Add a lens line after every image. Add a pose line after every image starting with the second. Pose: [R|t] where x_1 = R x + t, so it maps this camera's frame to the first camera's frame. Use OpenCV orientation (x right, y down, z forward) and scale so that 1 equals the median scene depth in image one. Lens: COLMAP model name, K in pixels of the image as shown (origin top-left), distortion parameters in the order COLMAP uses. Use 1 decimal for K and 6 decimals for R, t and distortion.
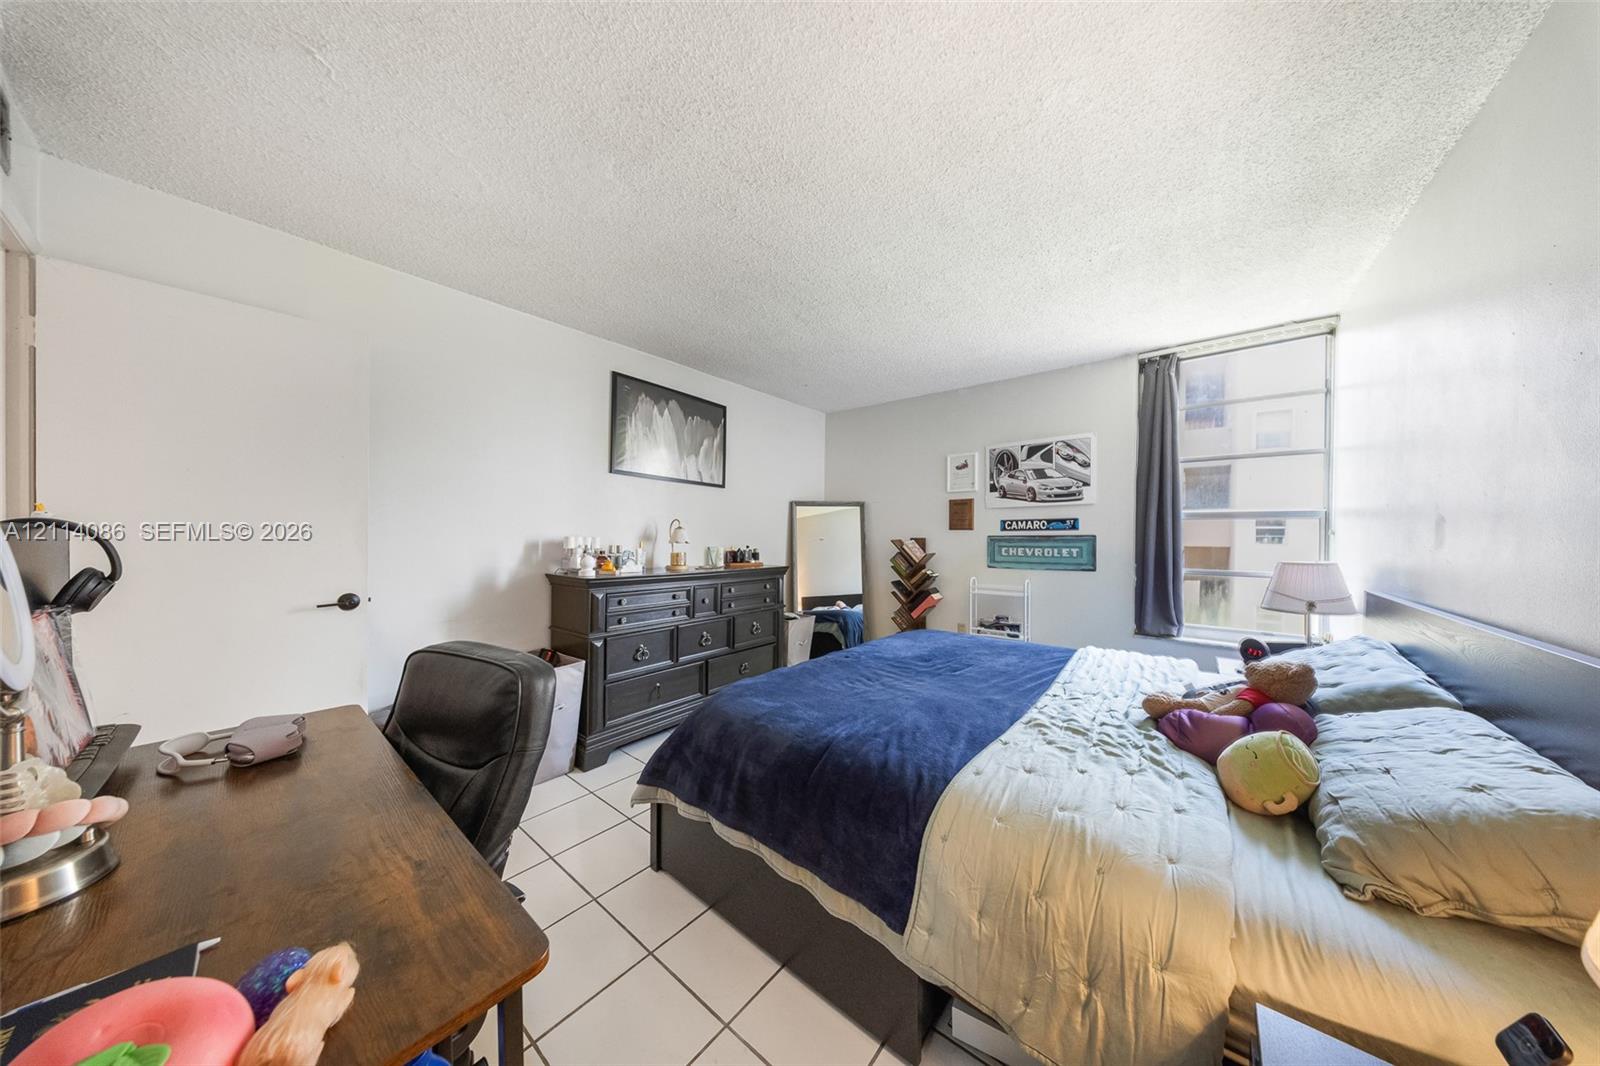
lens RADIAL K [[479.6, 0, 796.9], [0, 479.6, 540.7], [0, 0, 1]] dist [0.000820, -0.002356]
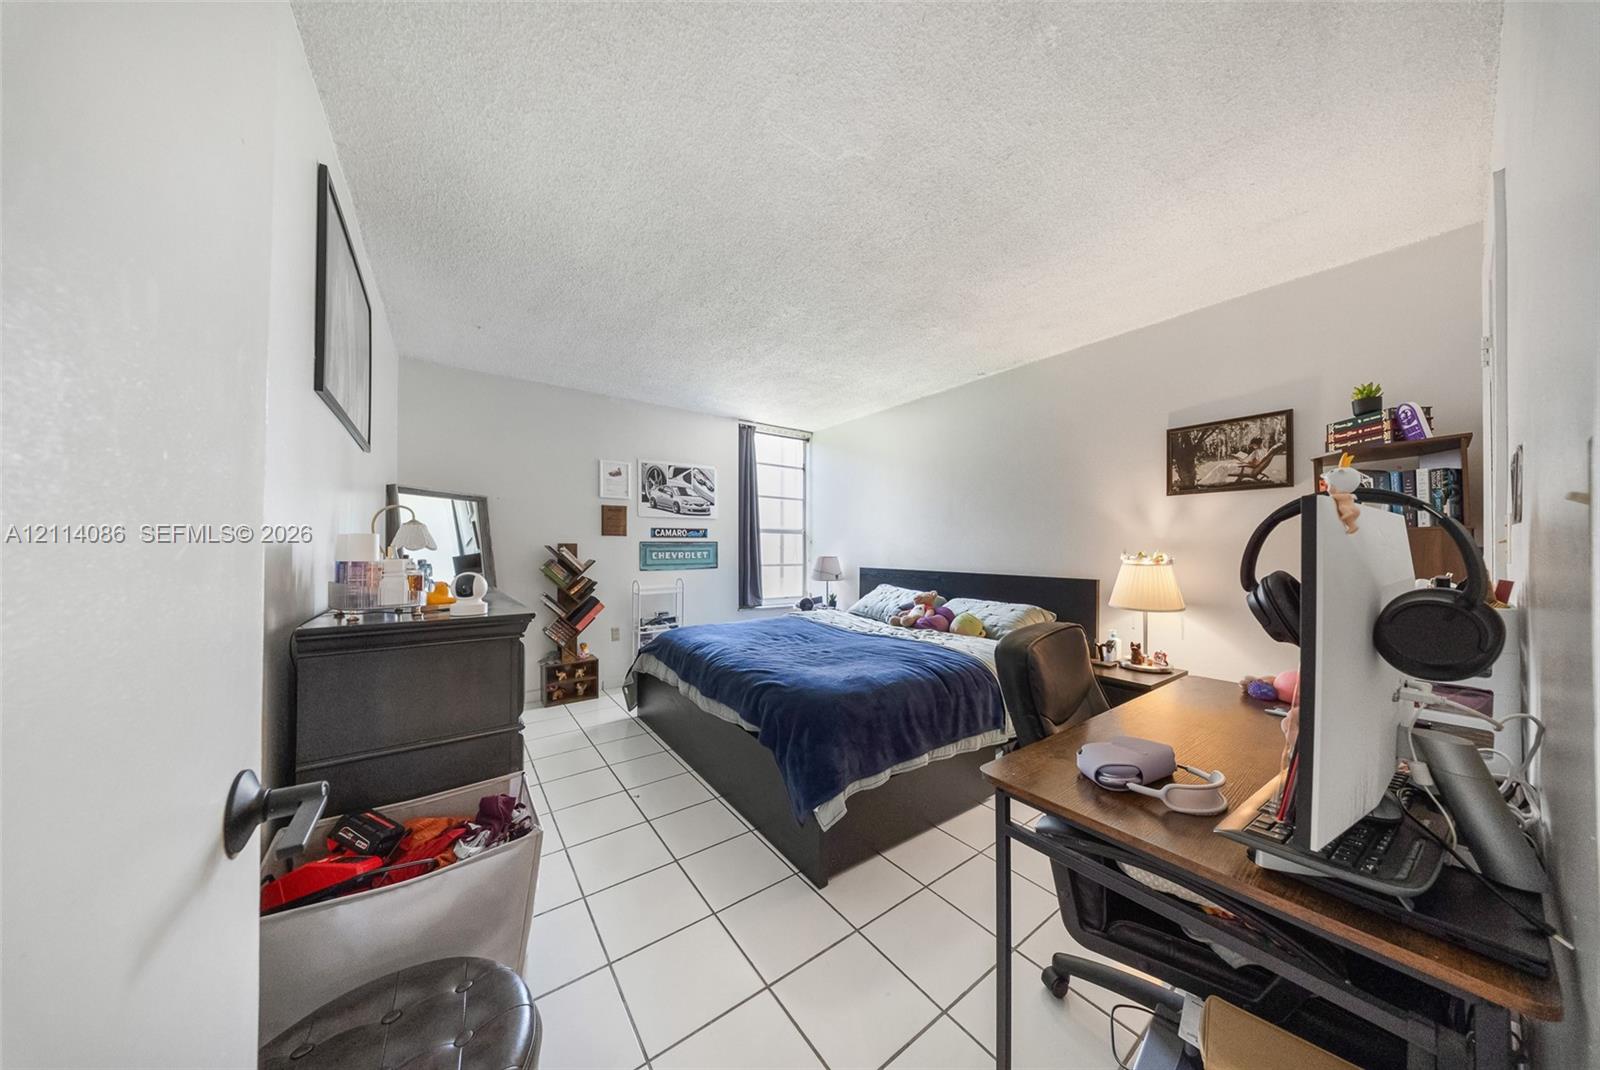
lens RADIAL K [[483.1, 0, 801.1], [0, 483.1, 548.1], [0, 0, 1]] dist [-0.000315, -0.000057]
pose [[0.244645, 0.000374, 0.969613, -0.616693], [0.009722, 0.999949, -0.002839, 0.011990], [-0.969564, 0.010121, 0.244629, 0.403894]]
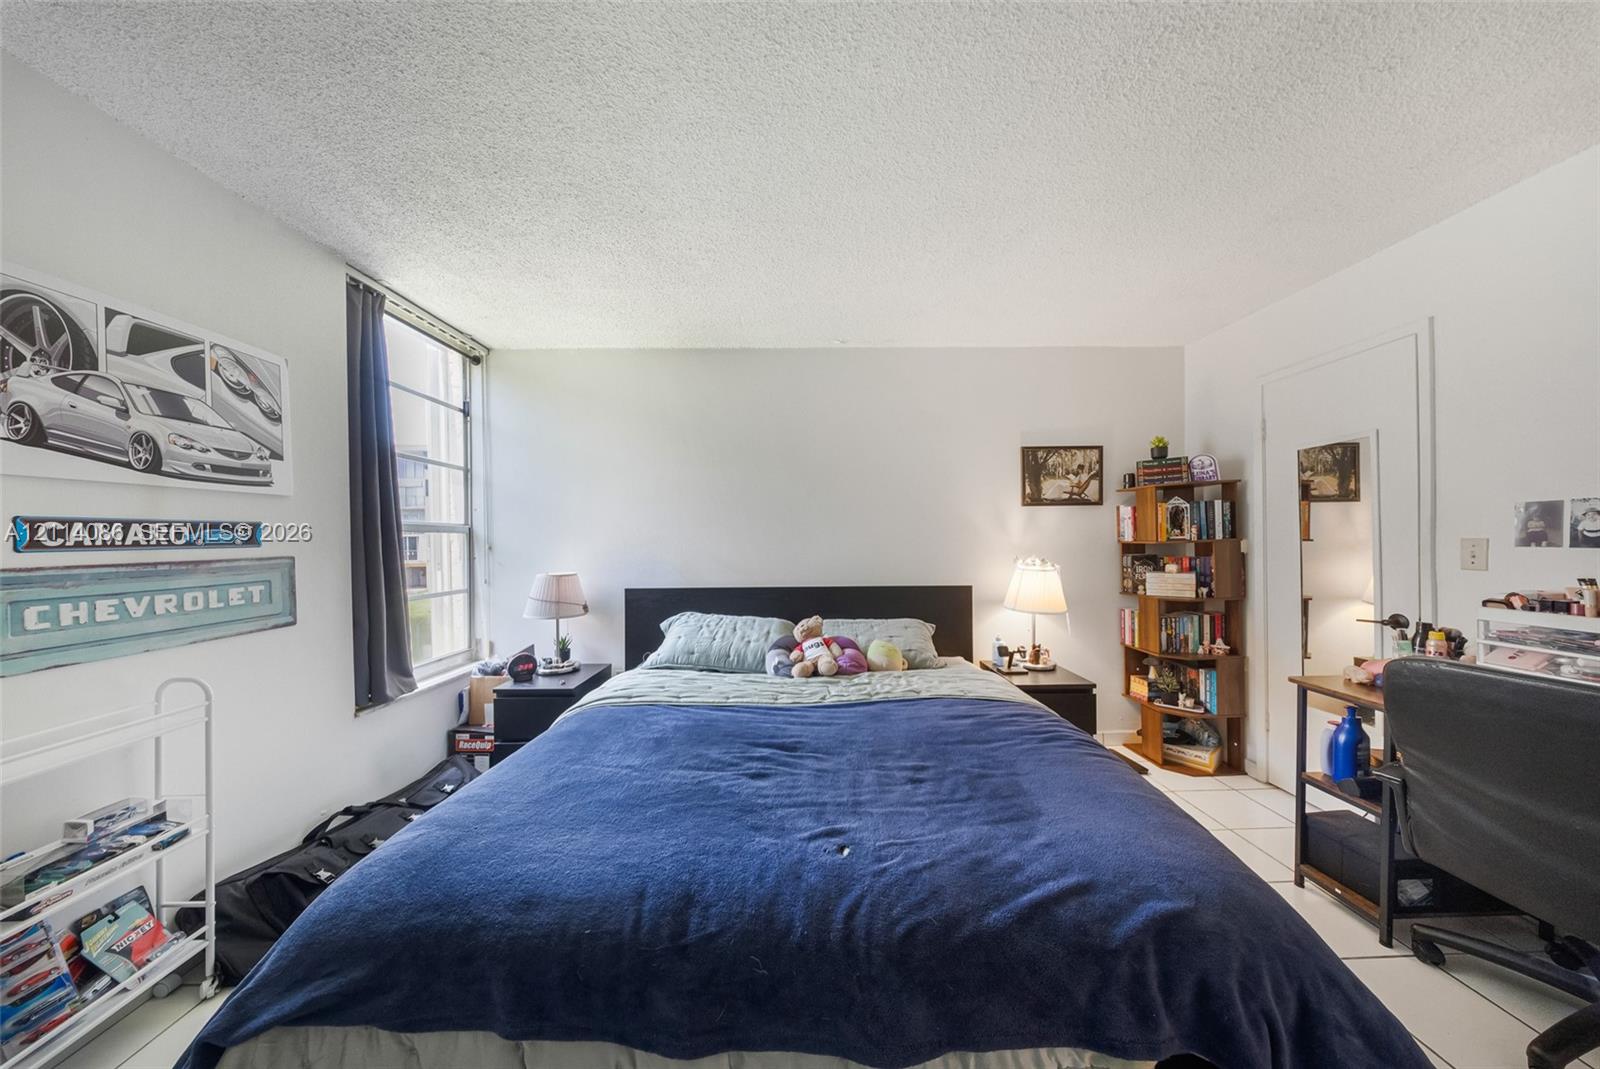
lens RADIAL K [[482.9, 0, 796.7], [0, 482.9, 541.3], [0, 0, 1]] dist [-0.000082, -0.000090]
pose [[-0.652345, 0.000199, 0.757922, -0.131176], [0.017689, 0.999732, 0.014962, -0.024240], [-0.757716, 0.023167, -0.652173, 0.869261]]
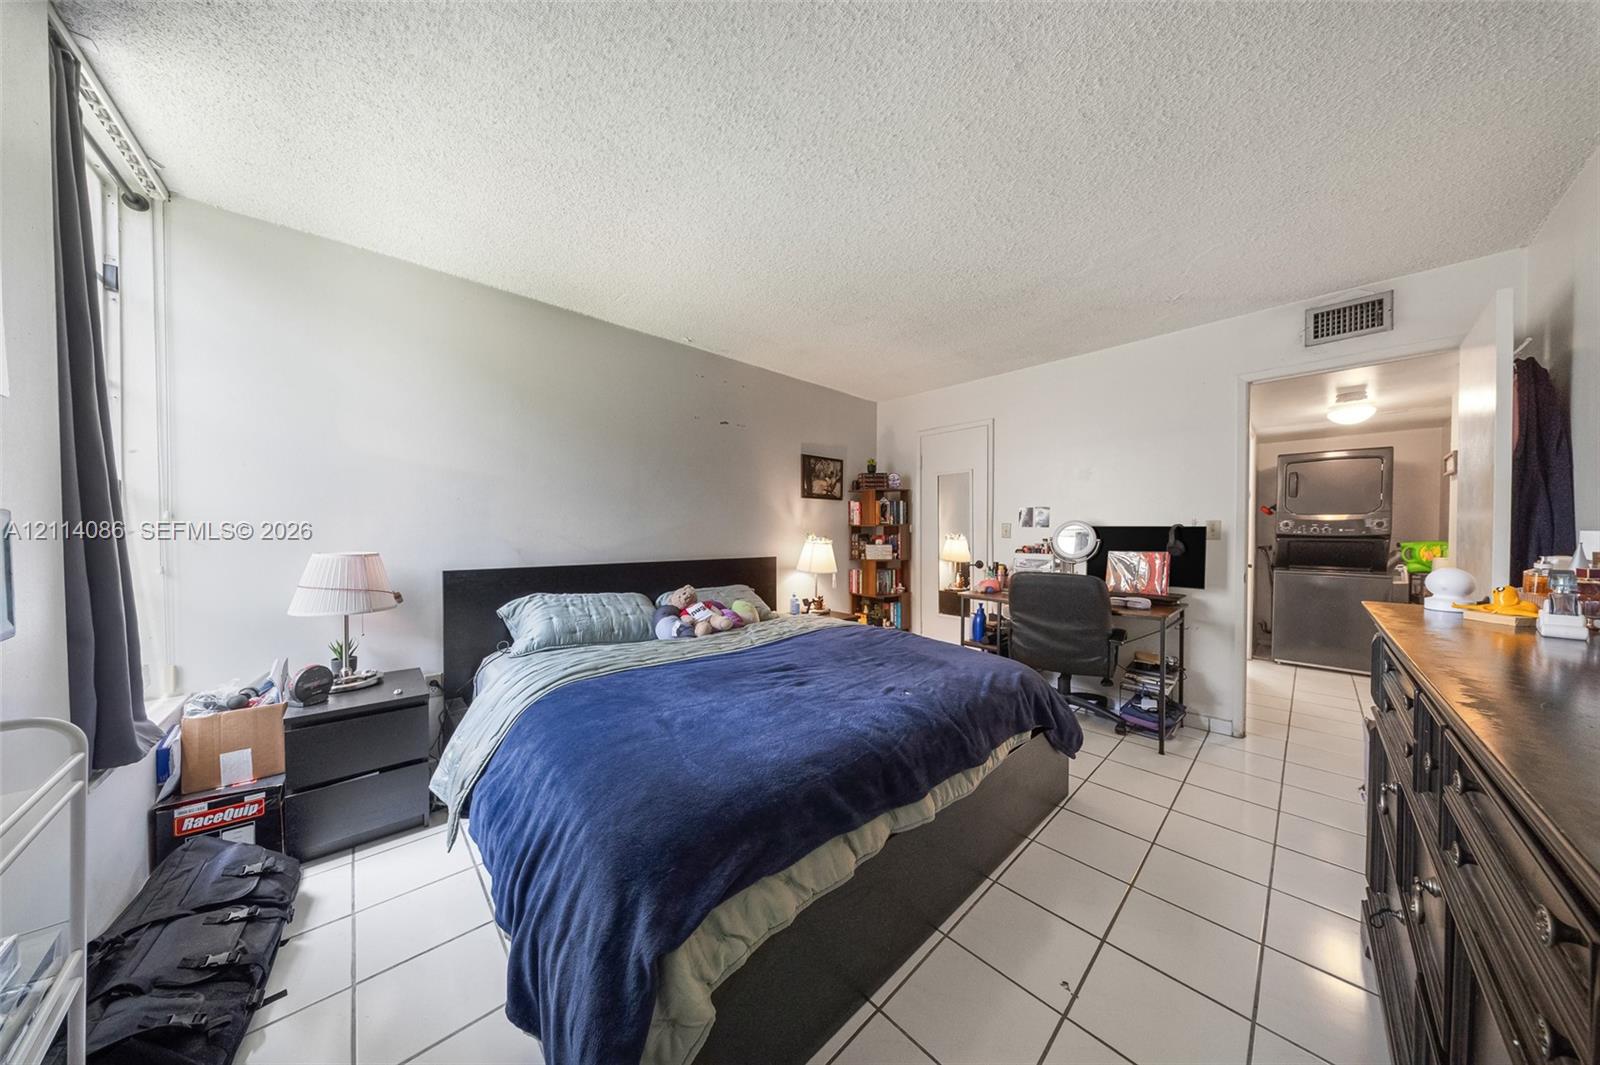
lens RADIAL K [[478.1, 0, 801.0], [0, 478.1, 535.7], [0, 0, 1]] dist [-0.000126, -0.000049]
pose [[-0.992534, -0.011864, 0.121389, 0.108931], [-0.008400, 0.999544, 0.029003, -0.009114], [-0.121678, 0.027767, -0.992181, 1.146052]]
